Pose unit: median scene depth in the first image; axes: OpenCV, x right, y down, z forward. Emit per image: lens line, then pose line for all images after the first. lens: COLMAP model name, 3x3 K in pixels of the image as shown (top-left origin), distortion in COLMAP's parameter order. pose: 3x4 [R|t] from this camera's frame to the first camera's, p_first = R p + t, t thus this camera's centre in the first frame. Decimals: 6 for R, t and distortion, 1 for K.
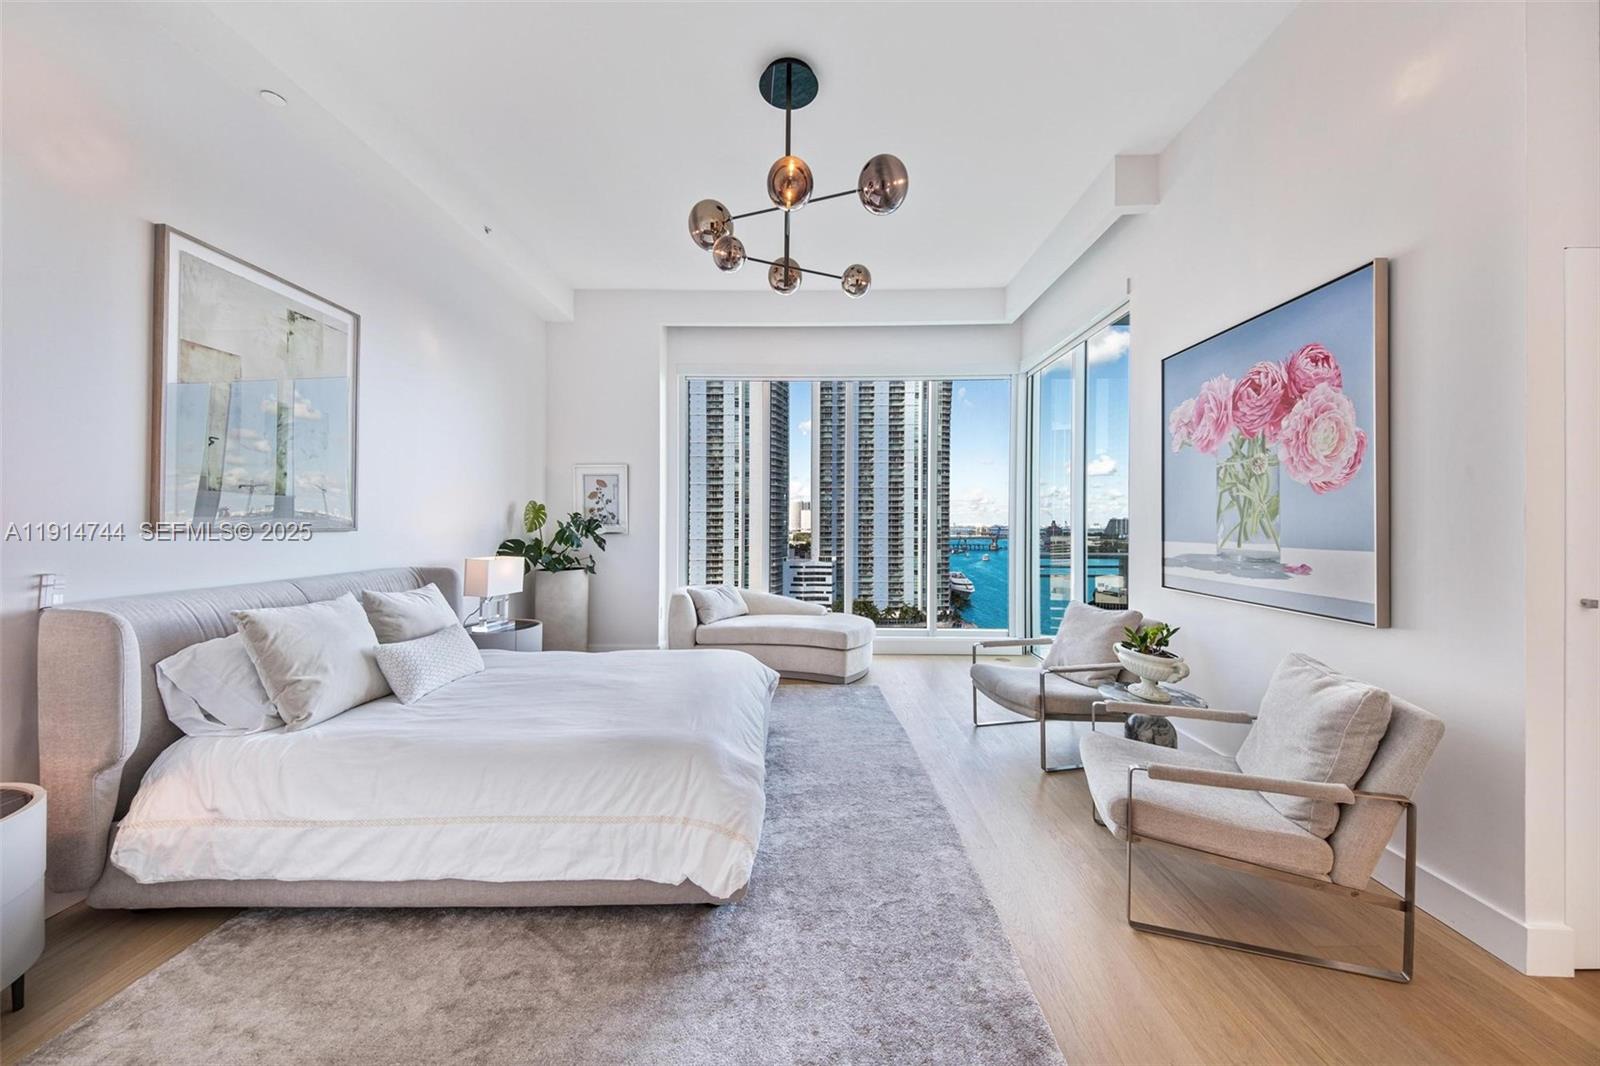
lens RADIAL K [[556.4, 0, 814.9], [0, 556.4, 525.9], [0, 0, 1]] dist [0.017778, -0.004571]
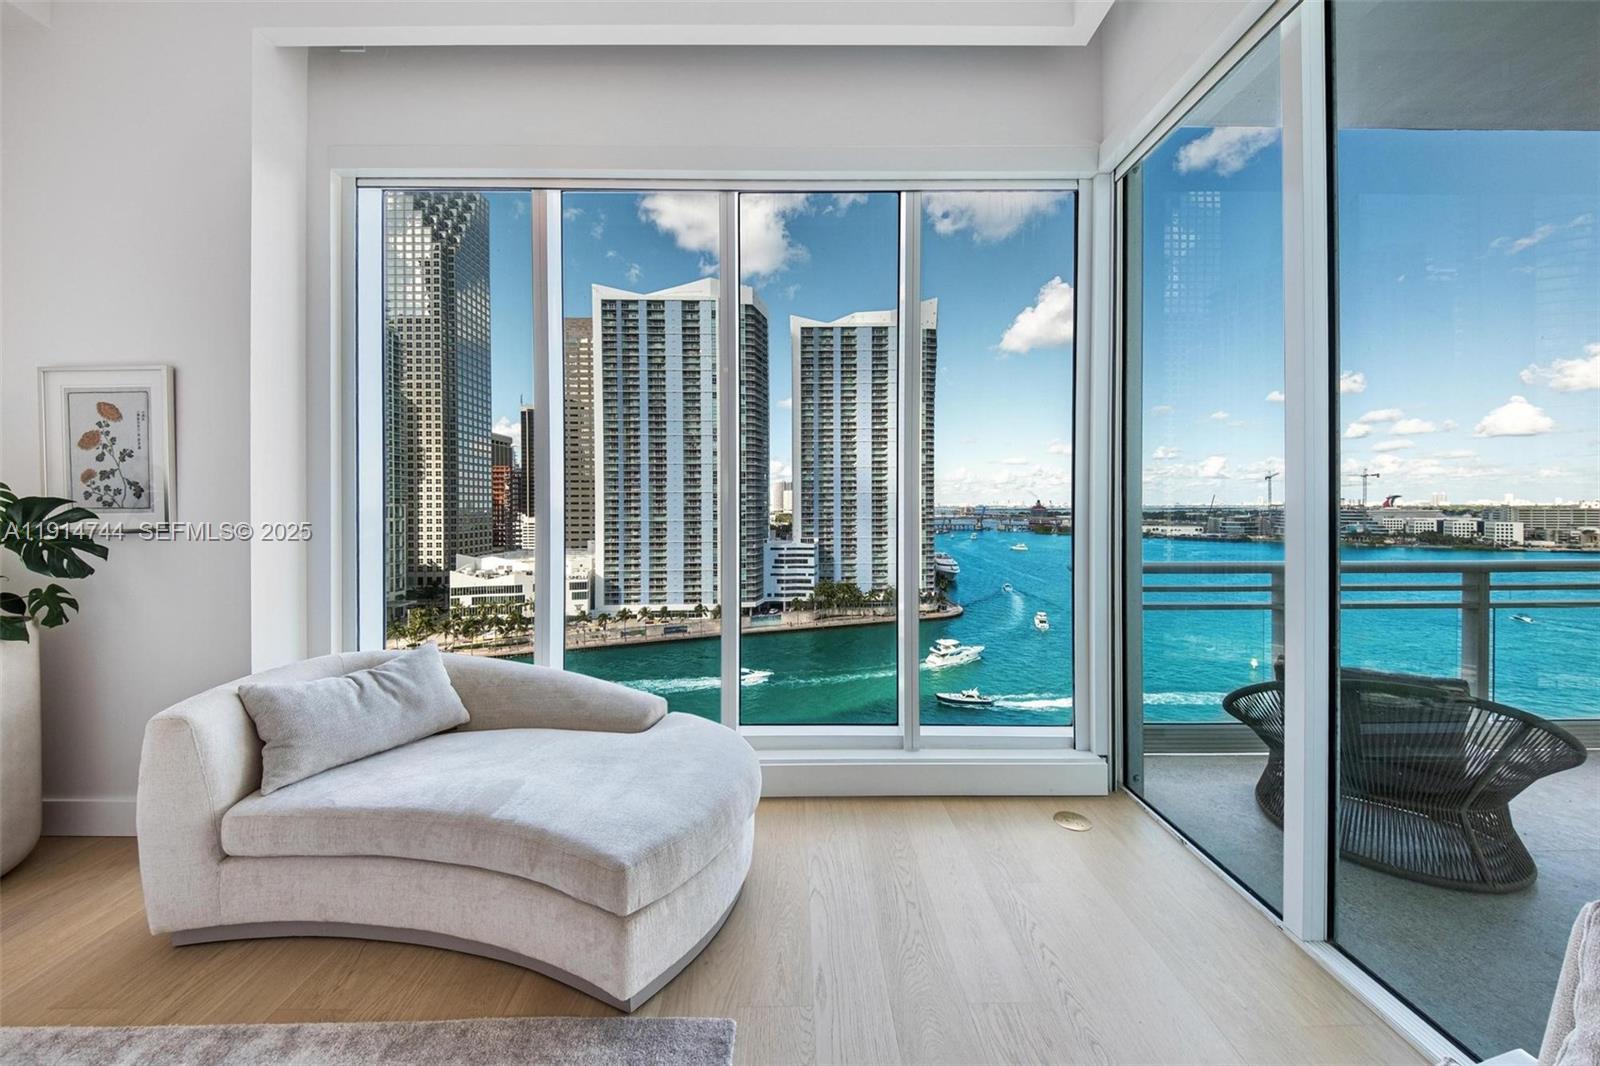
lens RADIAL K [[556.4, 0, 810.9], [0, 556.4, 507.3], [0, 0, 1]] dist [0.017778, -0.004571]
pose [[0.999788, -0.004310, 0.020133, 0.006177], [0.004281, 0.999990, 0.001514, -0.000170], [-0.020139, -0.001427, 0.999796, 0.027384]]
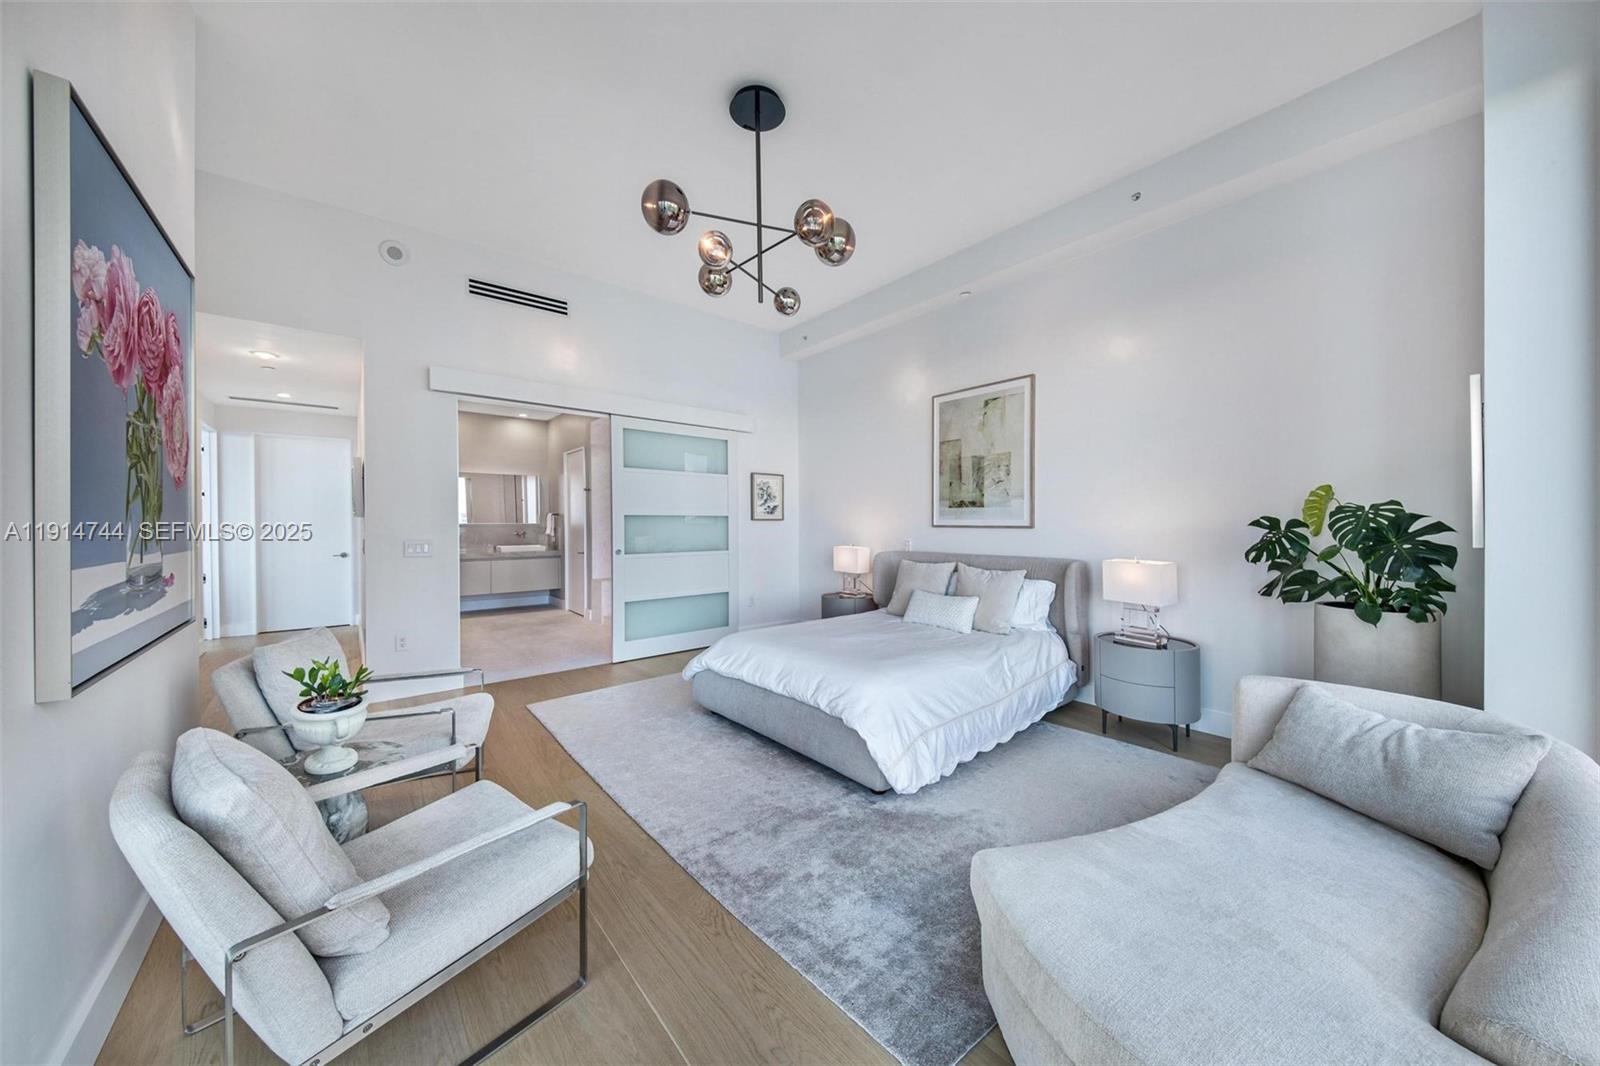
lens RADIAL K [[556.4, 0, 807.2], [0, 556.4, 526.1], [0, 0, 1]] dist [0.017778, -0.004571]
pose [[-0.769030, 0.004720, -0.639196, 0.212075], [0.002943, 0.999988, 0.003843, -0.000822], [0.639206, 0.001075, -0.769035, 0.700746]]
